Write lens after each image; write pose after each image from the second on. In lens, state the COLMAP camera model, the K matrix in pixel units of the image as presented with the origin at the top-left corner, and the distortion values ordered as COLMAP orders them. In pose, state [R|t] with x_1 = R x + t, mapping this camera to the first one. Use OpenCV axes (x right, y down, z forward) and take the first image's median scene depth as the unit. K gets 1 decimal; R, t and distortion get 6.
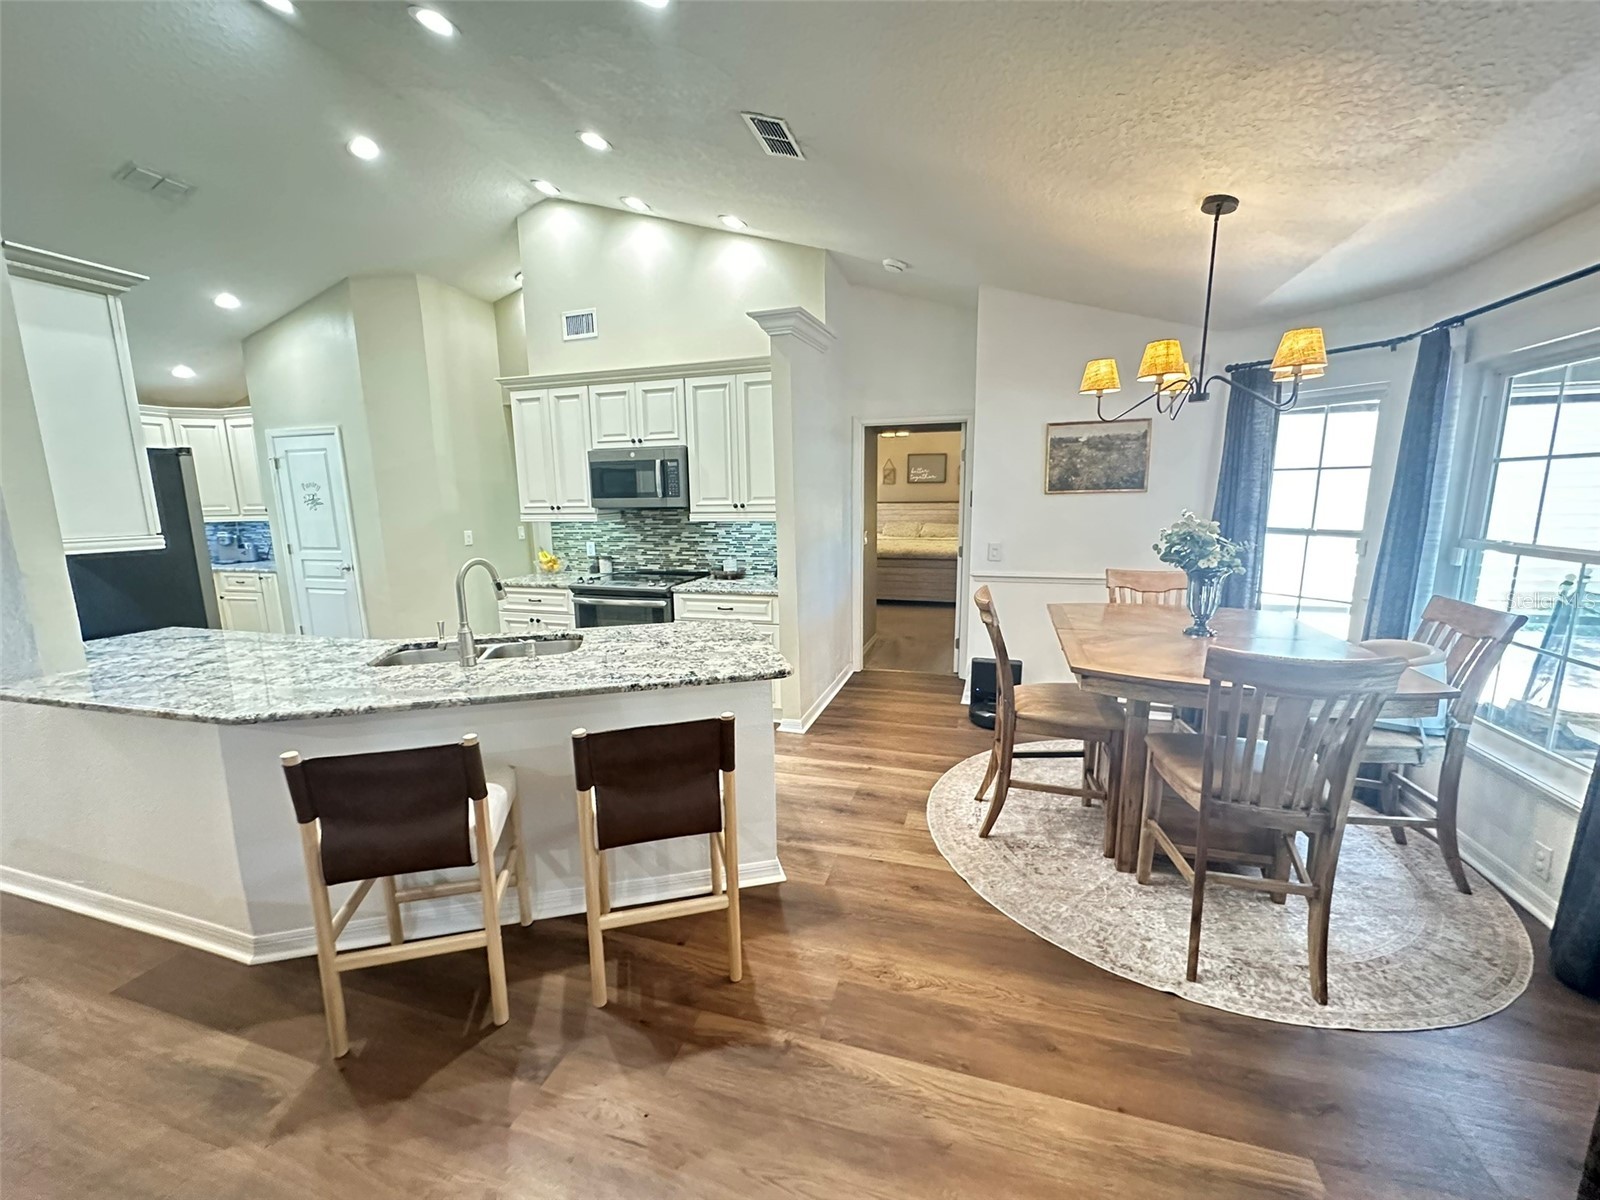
lens RADIAL K [[636.8, 0, 798.8], [0, 636.8, 602.6], [0, 0, 1]] dist [-0.002130, 0.000534]
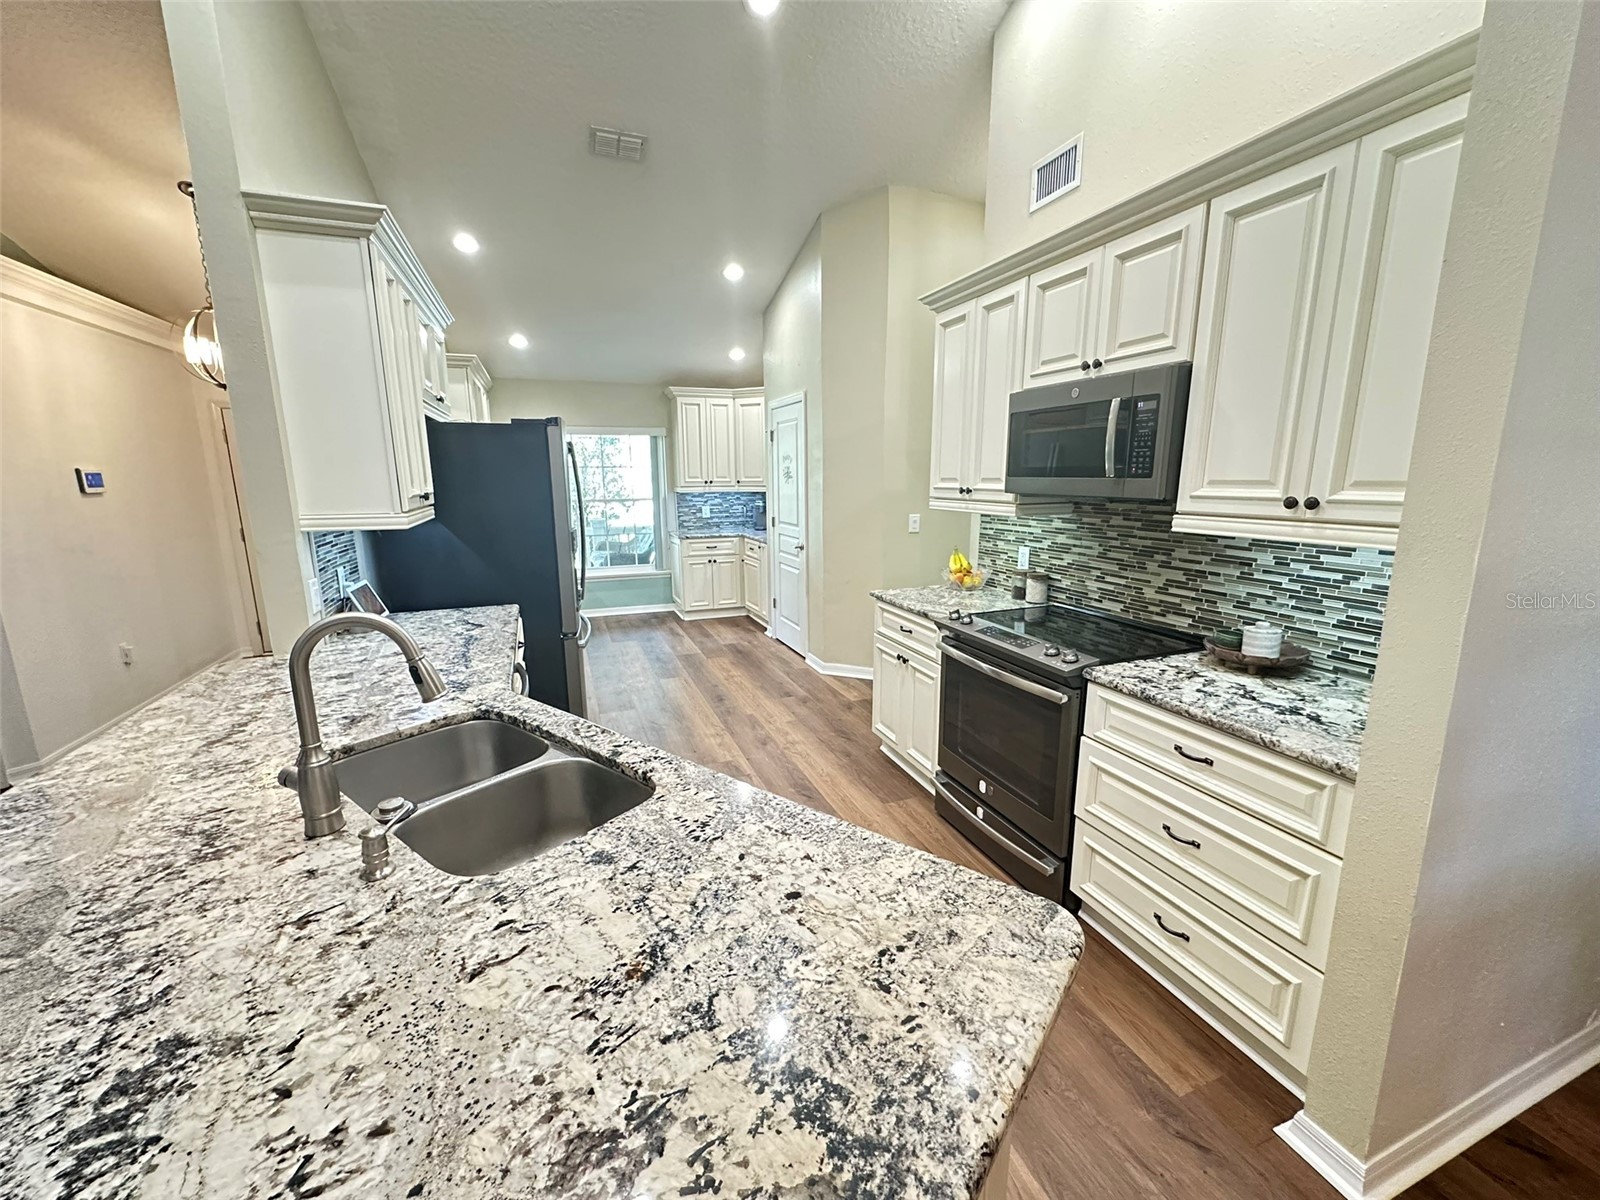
lens RADIAL K [[636.8, 0, 798.8], [0, 636.8, 602.6], [0, 0, 1]] dist [-0.002130, 0.000534]
pose [[0.619000, 0.167895, -0.767236, 0.021308], [-0.135891, 0.985045, 0.105923, -0.083491], [0.773546, 0.038694, 0.632558, 0.473112]]
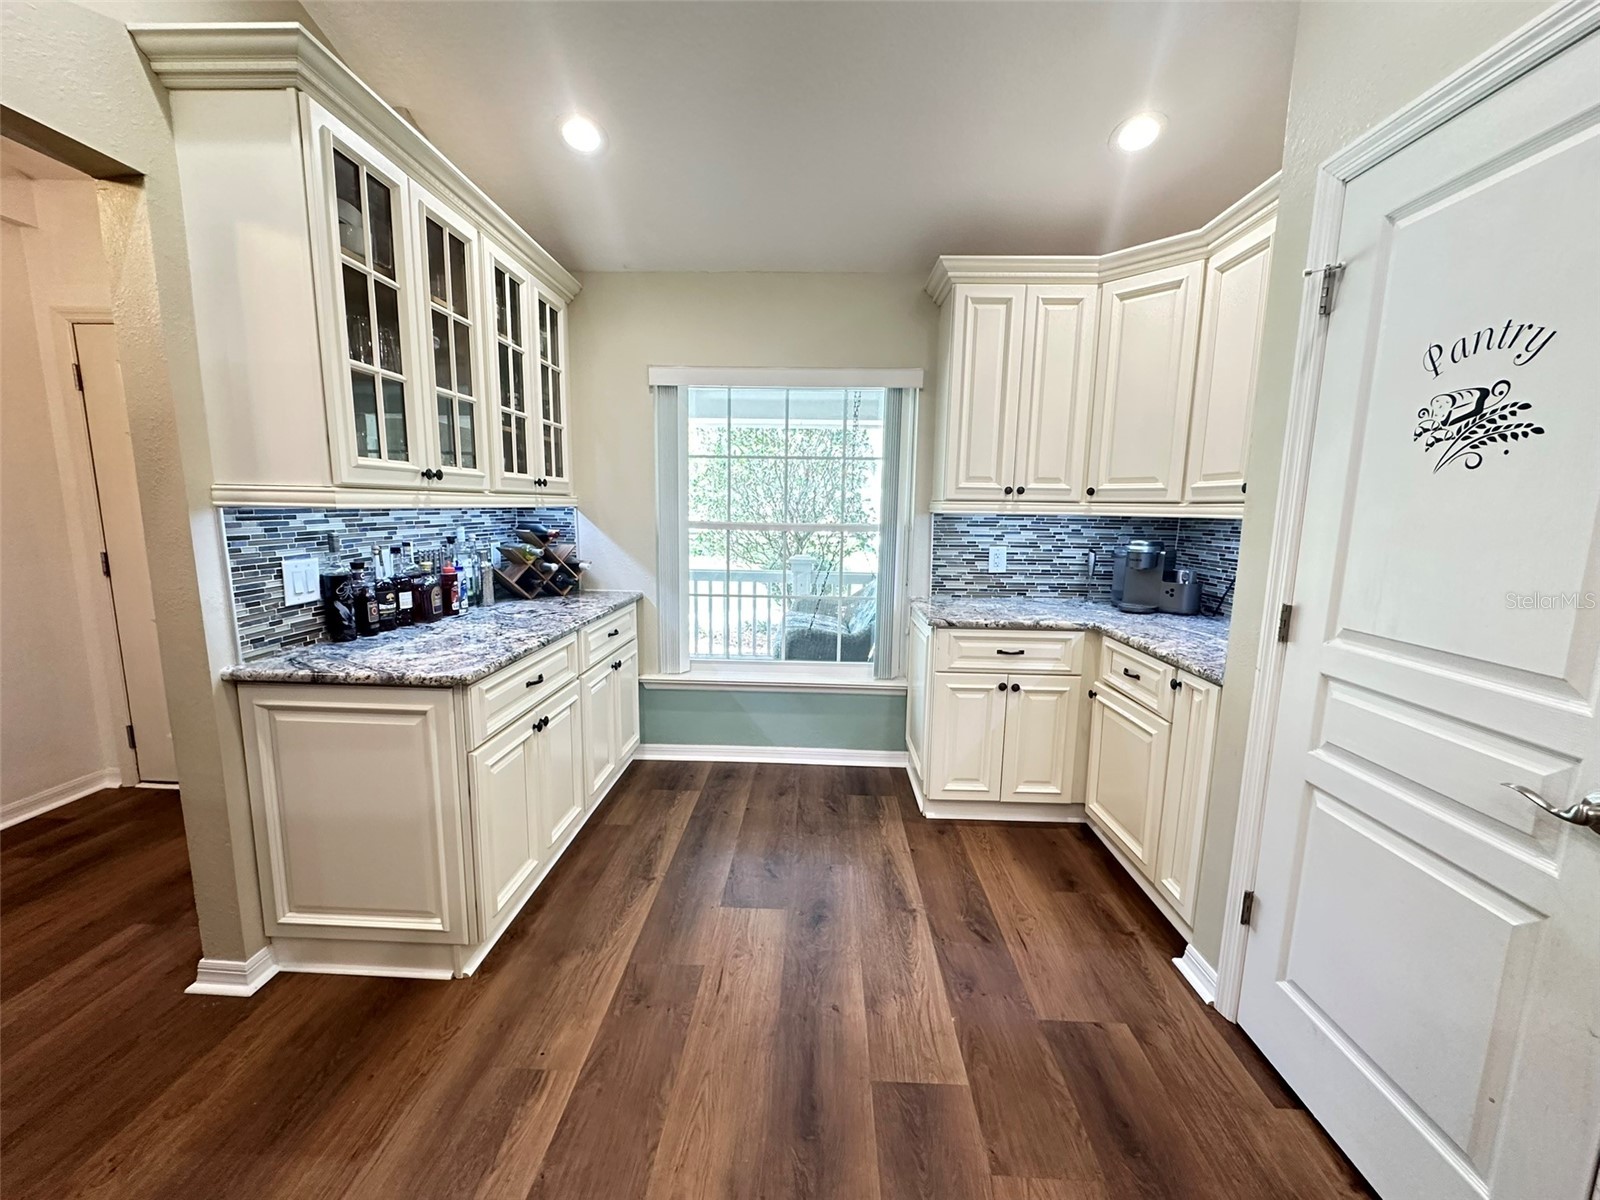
lens RADIAL K [[636.8, 0, 798.8], [0, 636.8, 602.6], [0, 0, 1]] dist [-0.002130, 0.000534]
pose [[0.261521, 0.165228, -0.950950, -0.711981], [-0.182312, 0.975960, 0.119435, -0.103400], [0.947823, 0.142135, 0.285357, 0.862544]]
